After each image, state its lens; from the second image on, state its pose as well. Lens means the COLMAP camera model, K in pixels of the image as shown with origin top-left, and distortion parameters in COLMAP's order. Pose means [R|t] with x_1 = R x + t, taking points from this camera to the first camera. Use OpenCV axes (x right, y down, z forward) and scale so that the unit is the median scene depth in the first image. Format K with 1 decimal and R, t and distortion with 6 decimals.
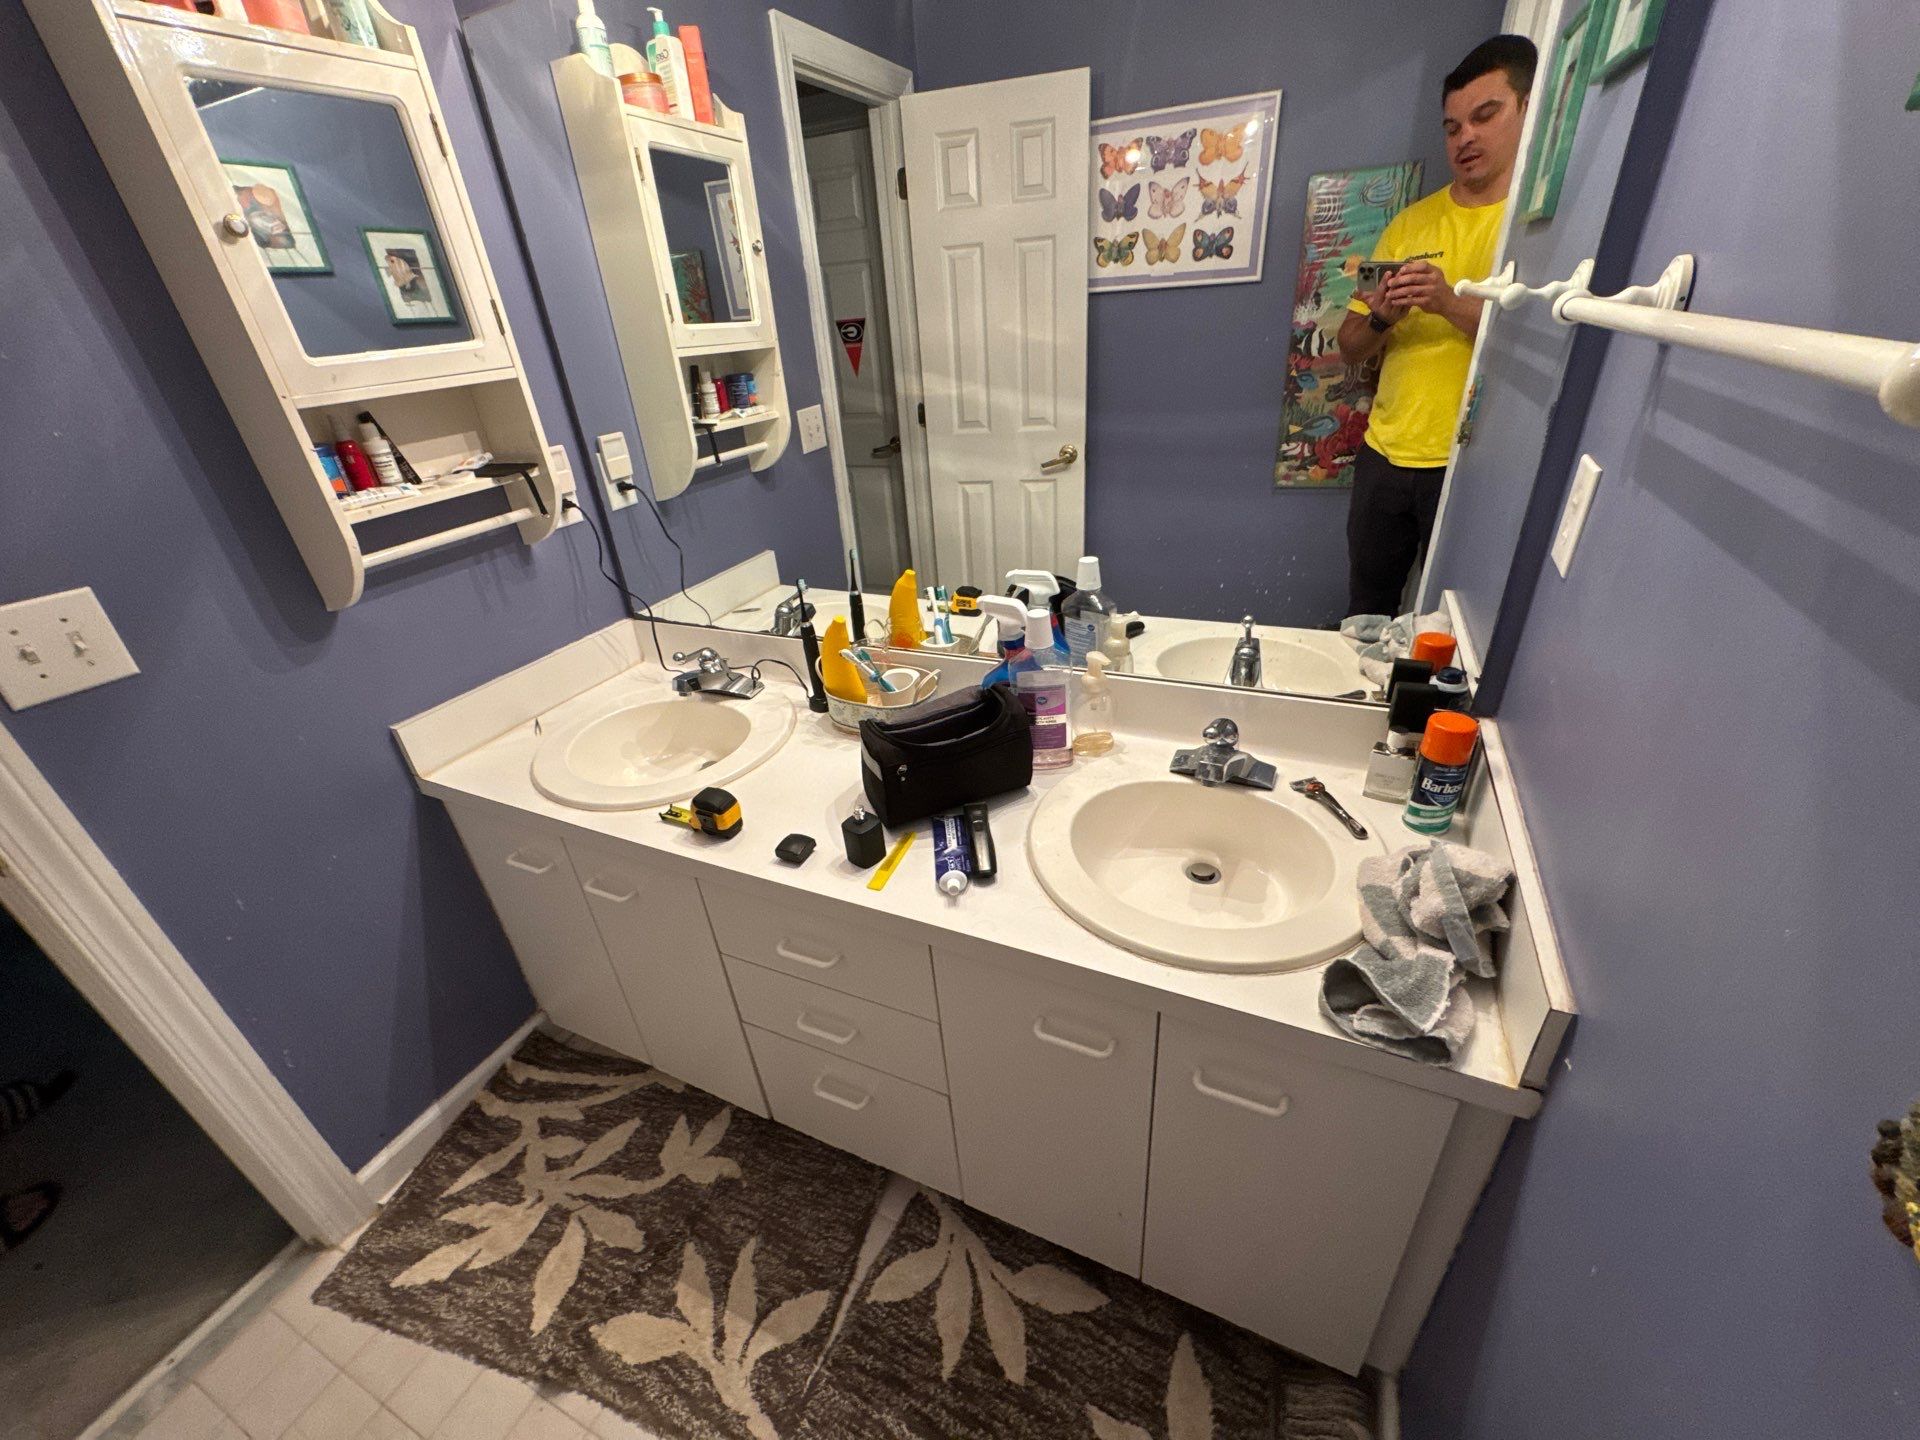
lens RADIAL K [[765.6, 0, 952.5], [0, 765.6, 725.1], [0, 0, 1]] dist [-0.002519, 0.000462]
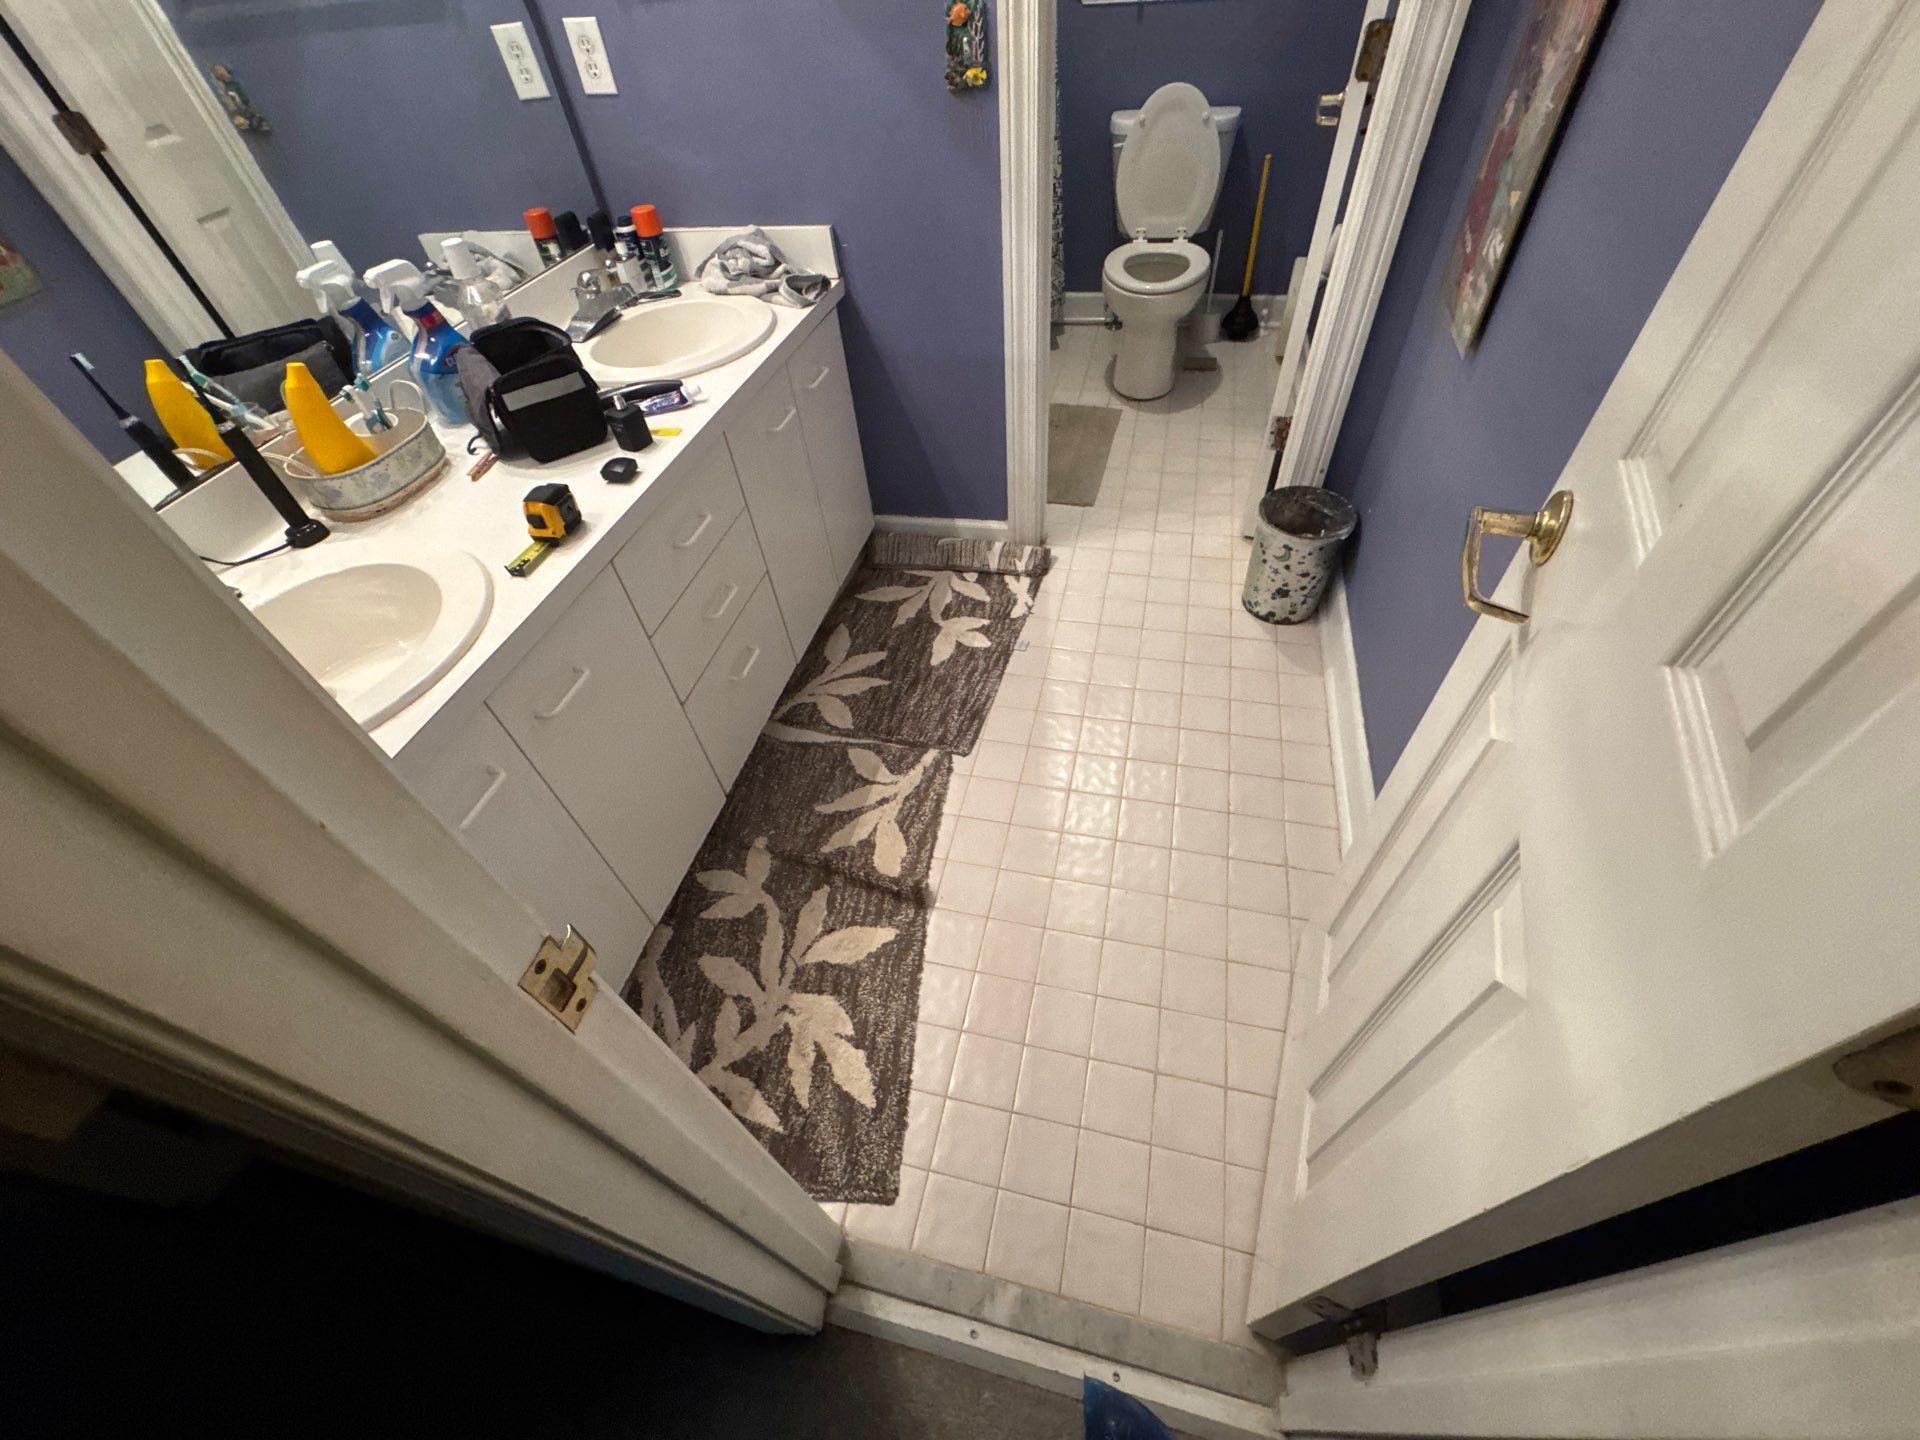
lens RADIAL K [[765.6, 0, 953.1], [0, 765.6, 732.9], [0, 0, 1]] dist [-0.002519, 0.000462]
pose [[-0.189213, -0.663032, 0.724284, -1.209252], [0.551731, 0.538375, 0.636981, -0.063976], [-0.812275, 0.520135, 0.263948, 0.465142]]
